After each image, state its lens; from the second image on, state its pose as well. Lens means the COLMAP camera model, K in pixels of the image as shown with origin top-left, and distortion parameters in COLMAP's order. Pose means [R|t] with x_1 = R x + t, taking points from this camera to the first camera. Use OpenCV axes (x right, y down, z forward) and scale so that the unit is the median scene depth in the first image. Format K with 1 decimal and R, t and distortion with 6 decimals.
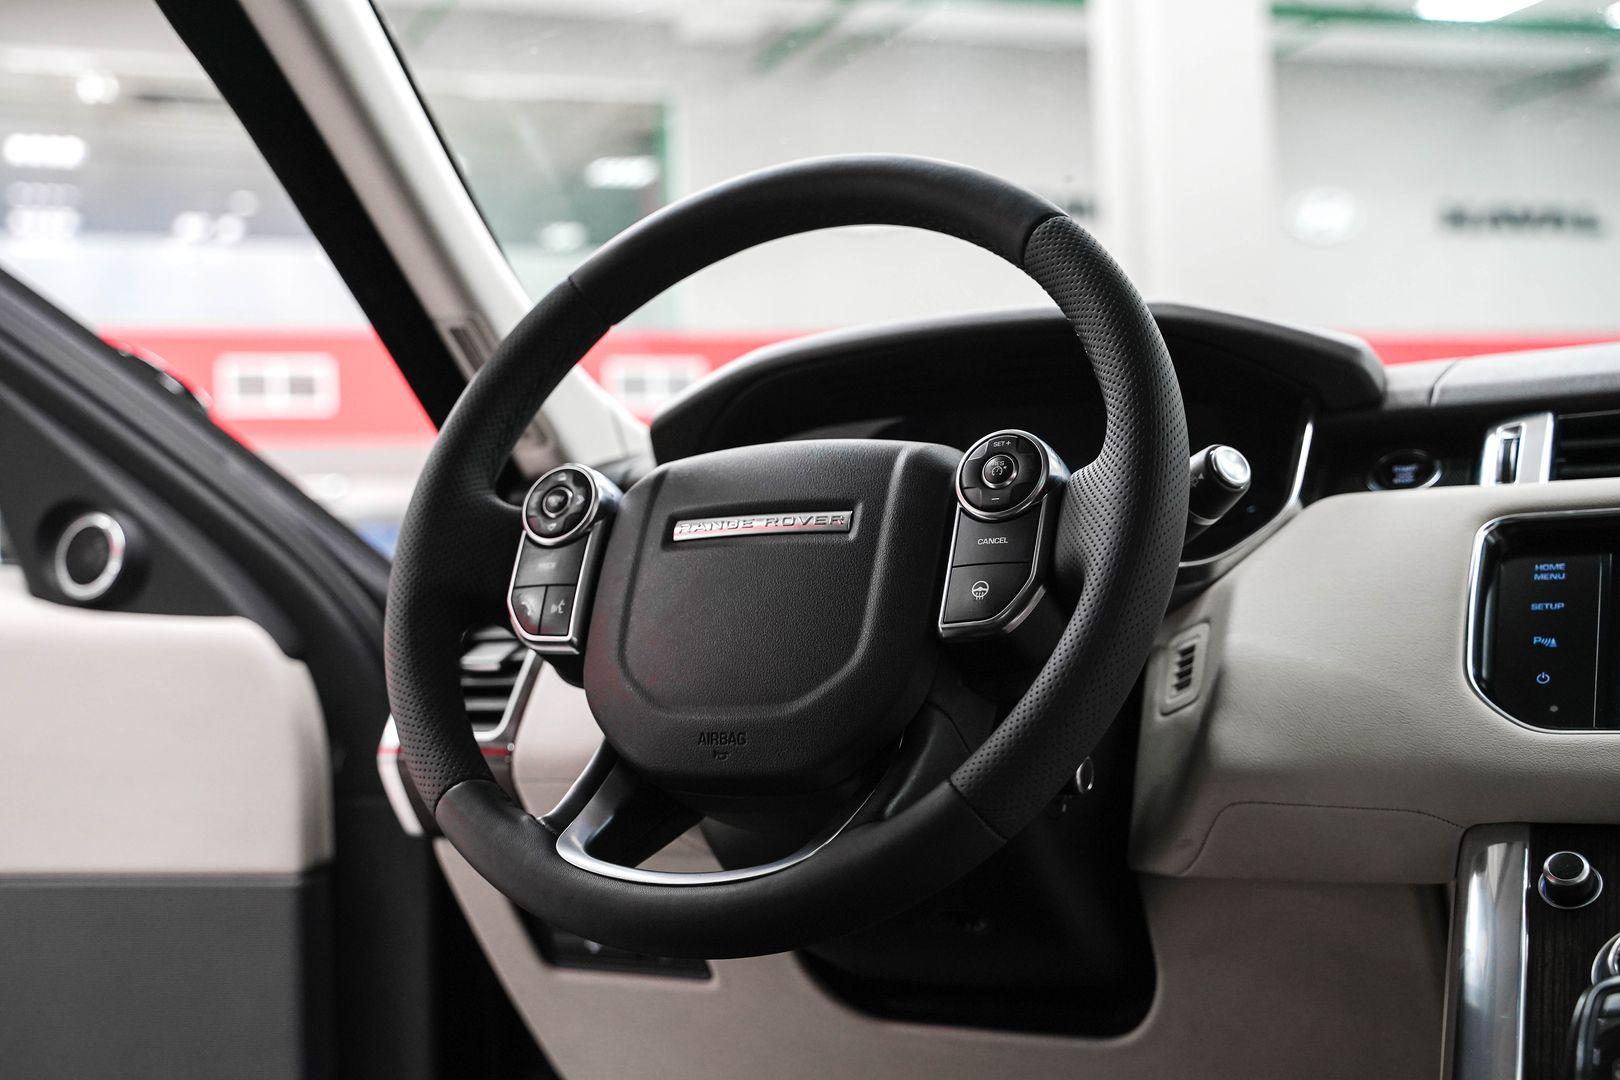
lens RADIAL K [[2093.0, 0, 810.0], [0, 2093.0, 540.0], [0, 0, 1]] dist [0.012638, 0.340983]
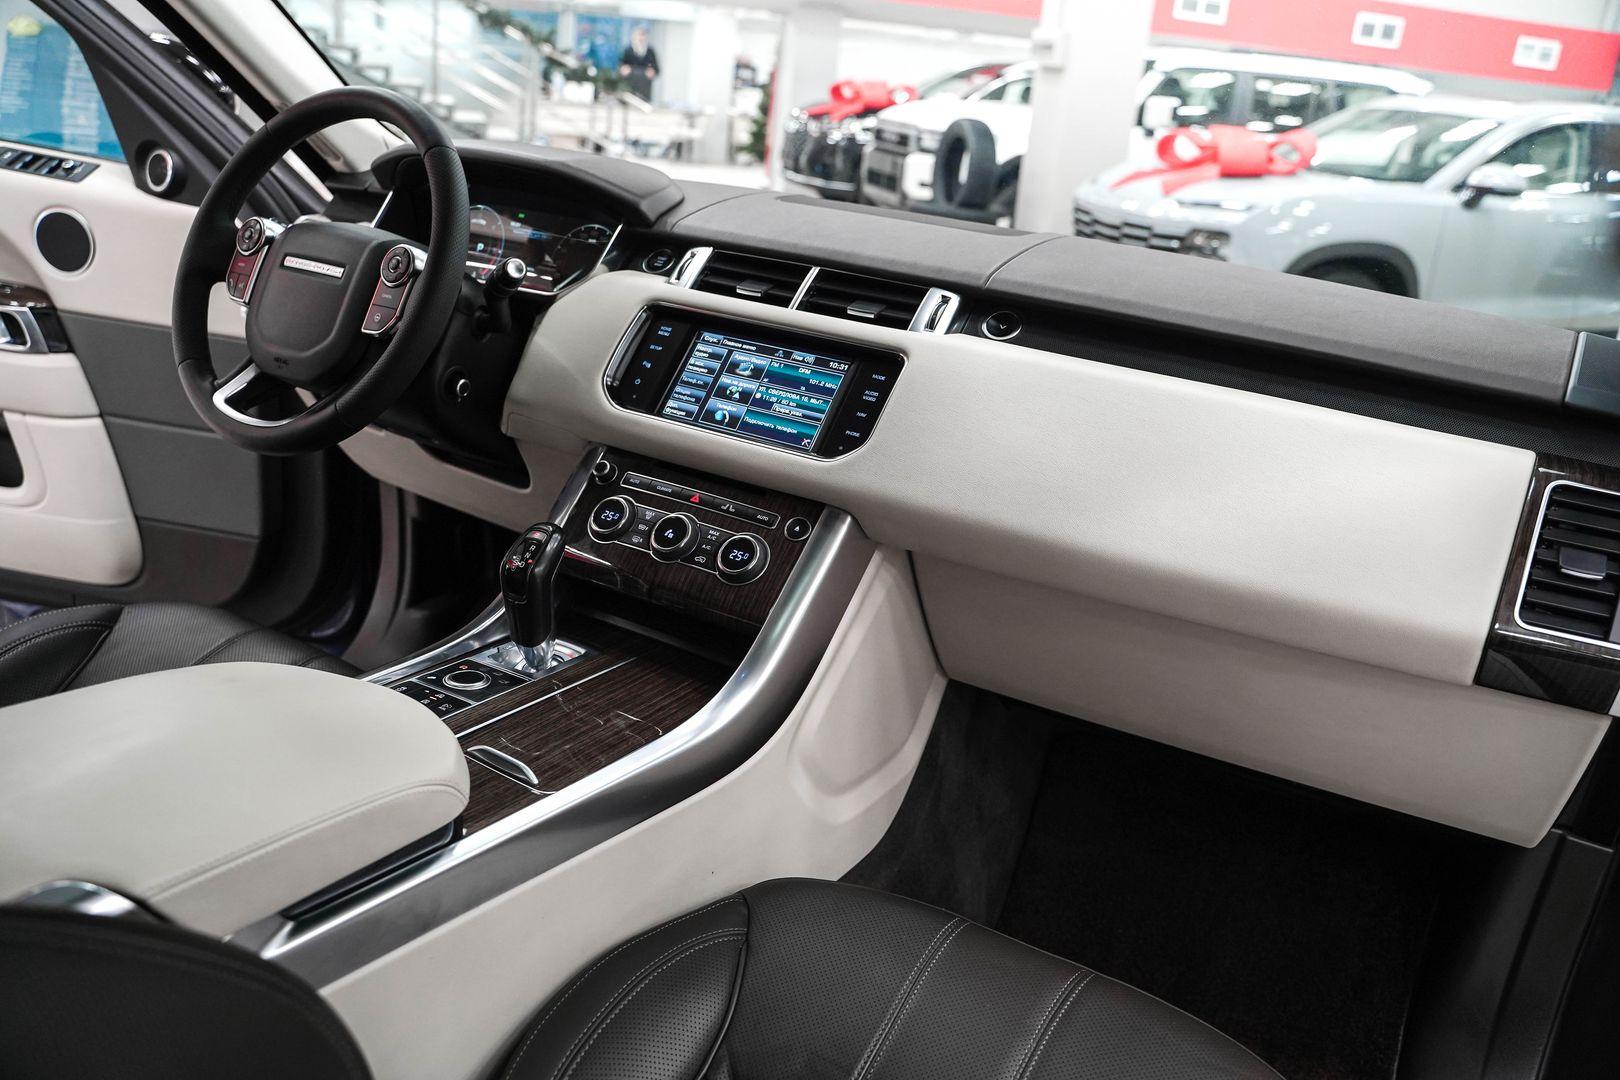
lens RADIAL K [[1333.6, 0, 810.0], [0, 1333.6, 540.0], [0, 0, 1]] dist [-0.116481, 0.093341]
pose [[0.987631, 0.152922, -0.034651, 0.585861], [-0.130185, 0.922895, 0.362375, -0.308916], [0.087394, -0.353382, 0.931388, -0.364632]]
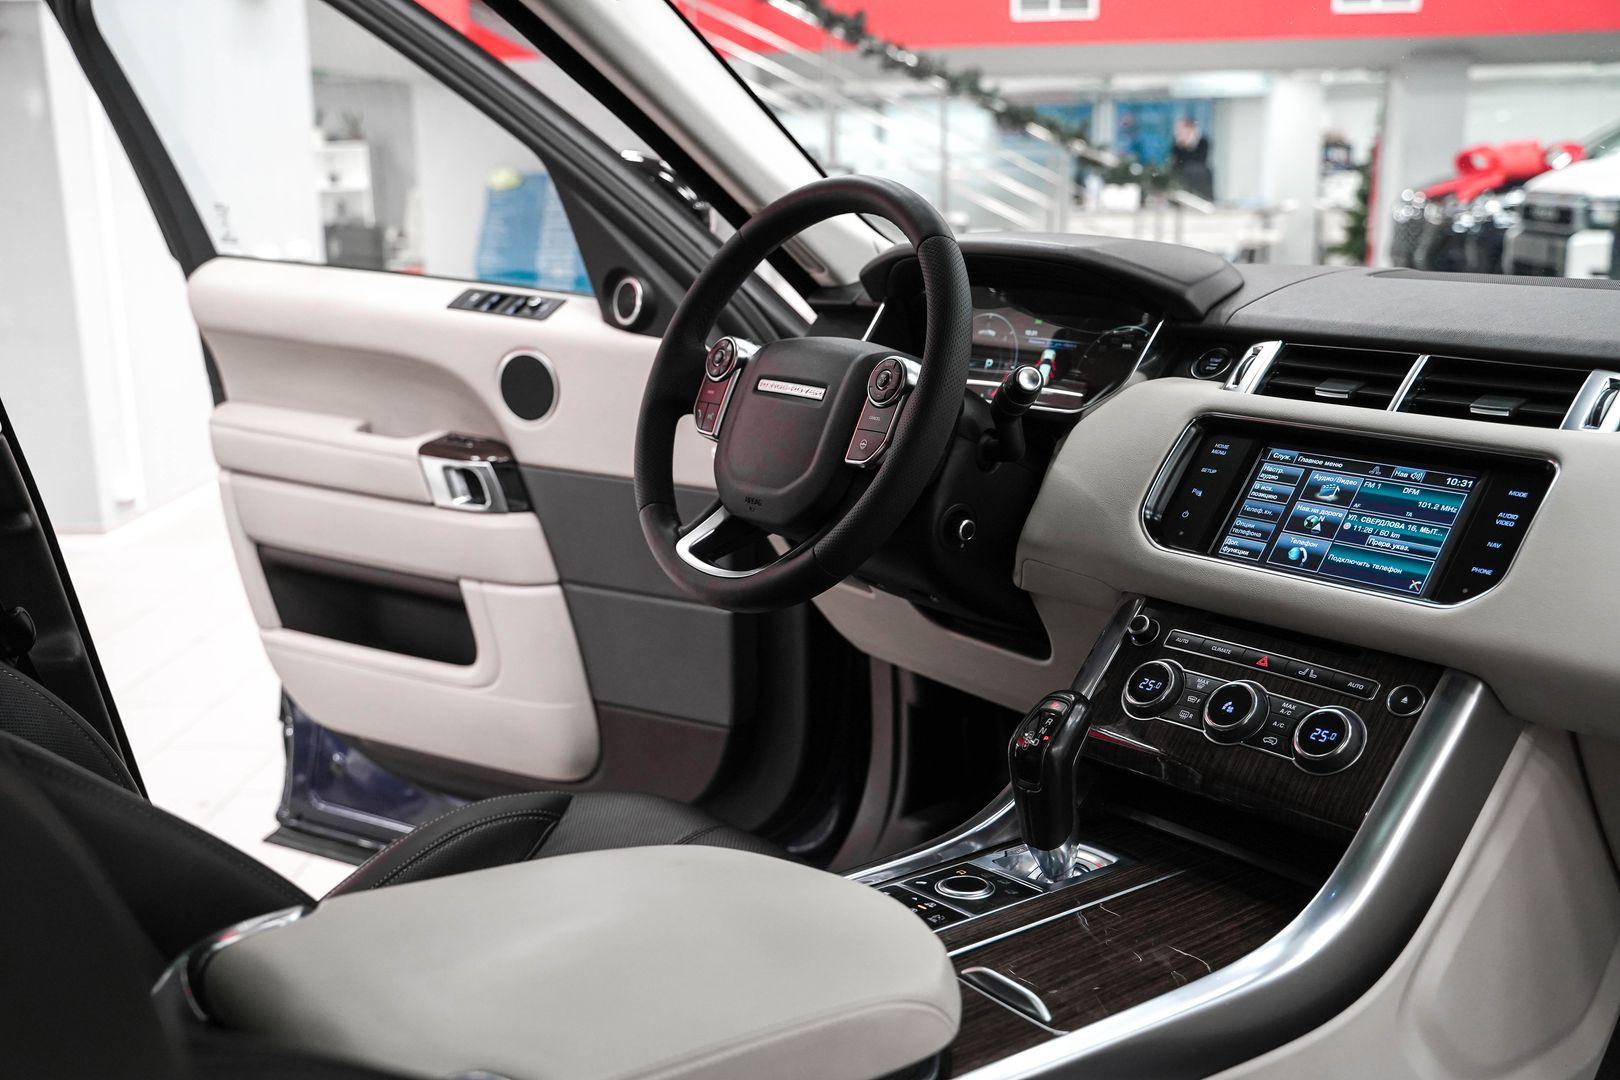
lens RADIAL K [[1696.1, 0, 780.4], [0, 1696.1, 539.4], [0, 0, 1]] dist [-0.076107, 0.182641]
pose [[0.903346, 0.120081, -0.411761, 0.605177], [-0.008026, 0.964575, 0.263688, -0.275094], [0.428838, -0.234897, 0.872308, -0.372905]]
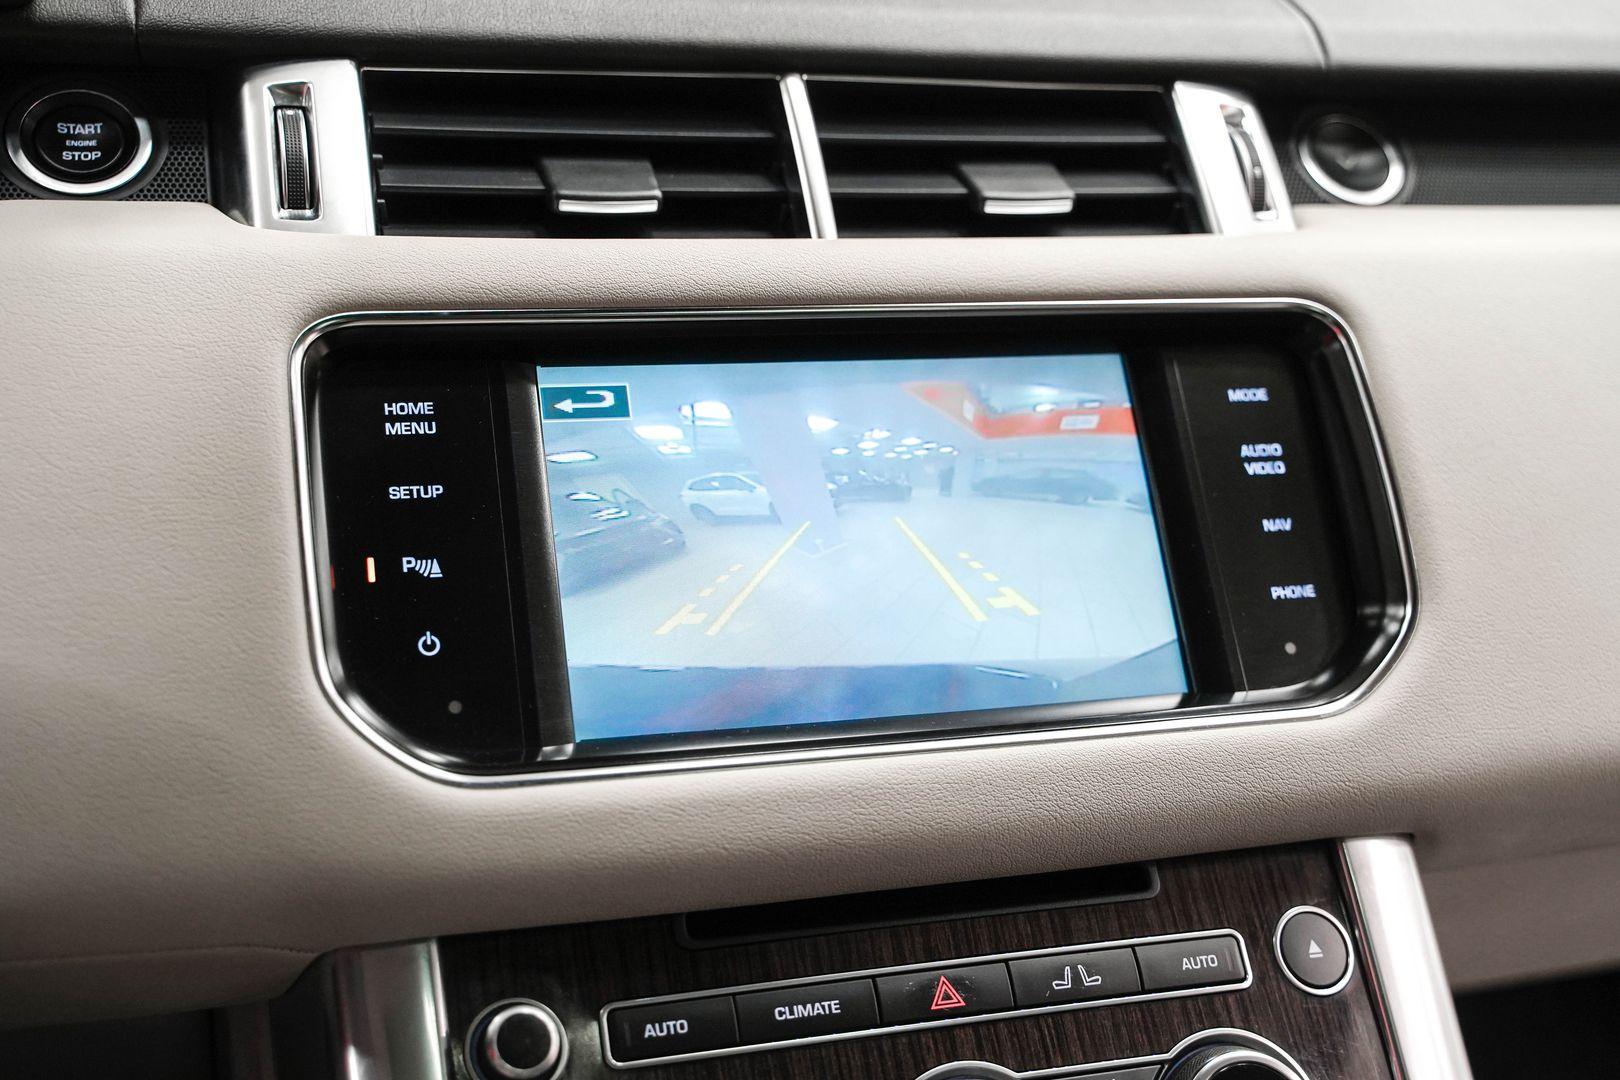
lens RADIAL K [[2036.1, 0, 810.0], [0, 2036.1, 540.0], [0, 0, 1]] dist [0.043164, 0.058635]
pose [[0.718042, -0.167634, 0.675510, 0.050041], [-0.120555, 0.925935, 0.357925, -0.166235], [-0.685479, -0.338441, 0.644652, 0.560344]]
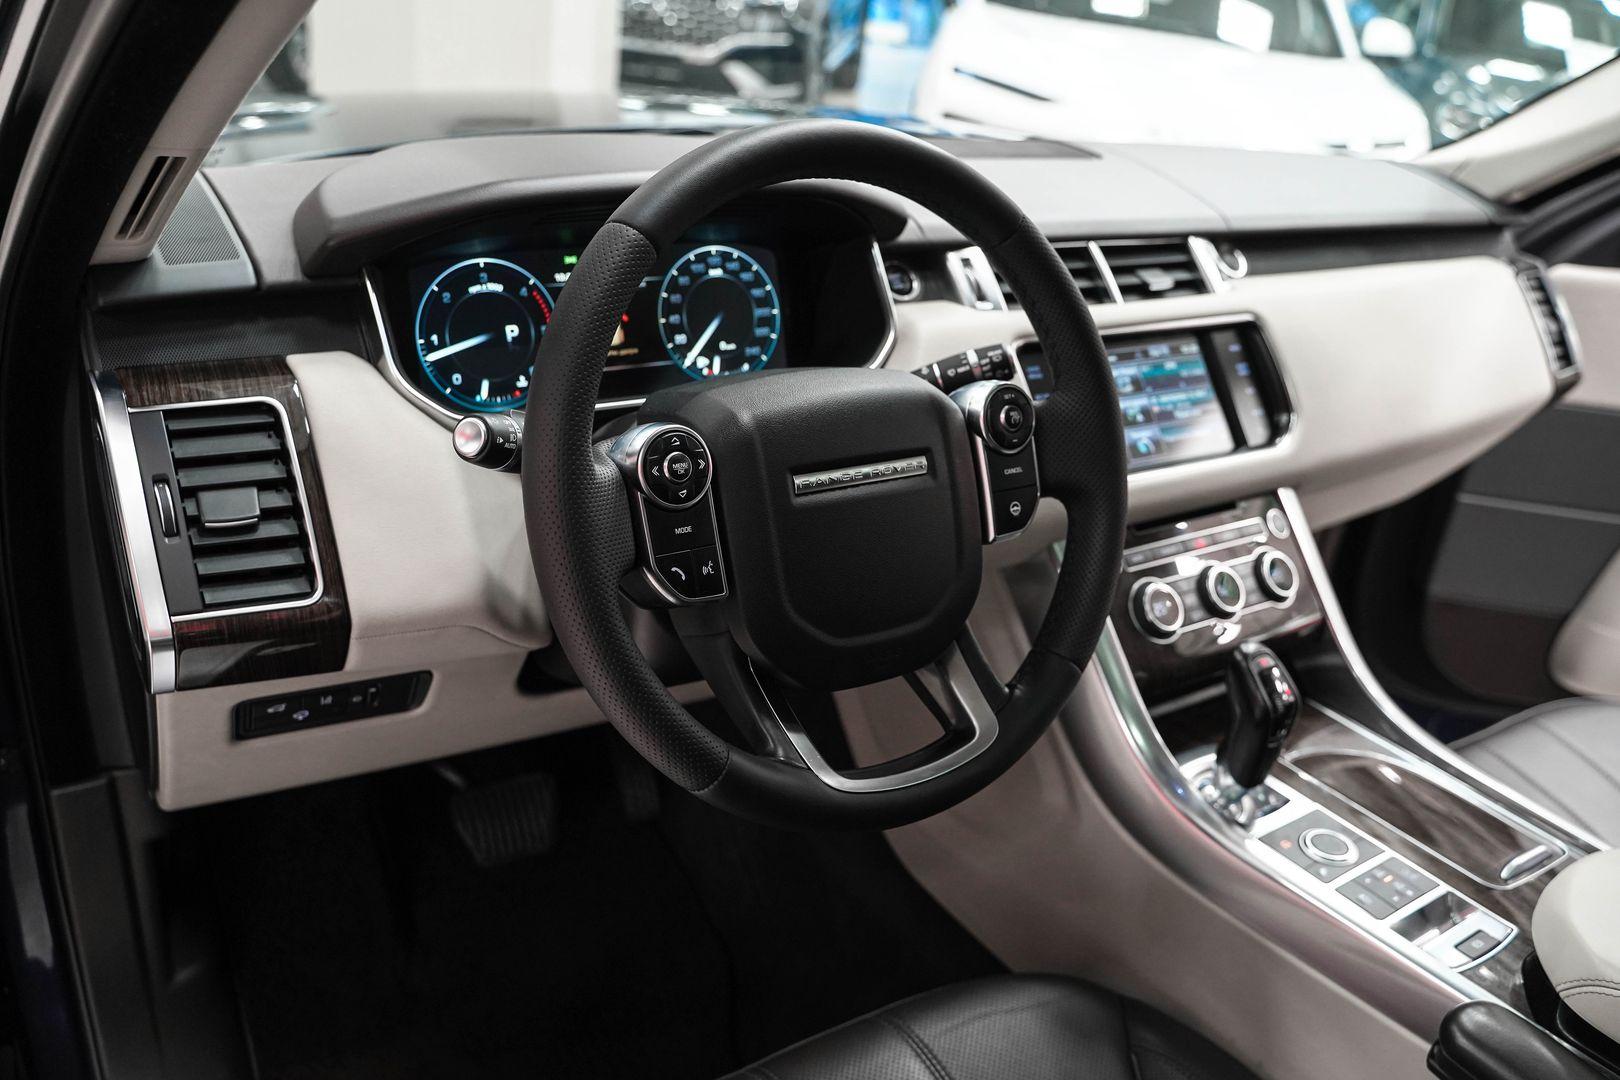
lens RADIAL K [[1333.6, 0, 810.0], [0, 1333.6, 540.0], [0, 0, 1]] dist [-0.116481, 0.093341]
pose [[0.493334, -0.295271, 0.818191, -0.667692], [-0.153555, 0.896287, 0.416041, -0.286005], [-0.856179, -0.330885, 0.396828, 0.684511]]
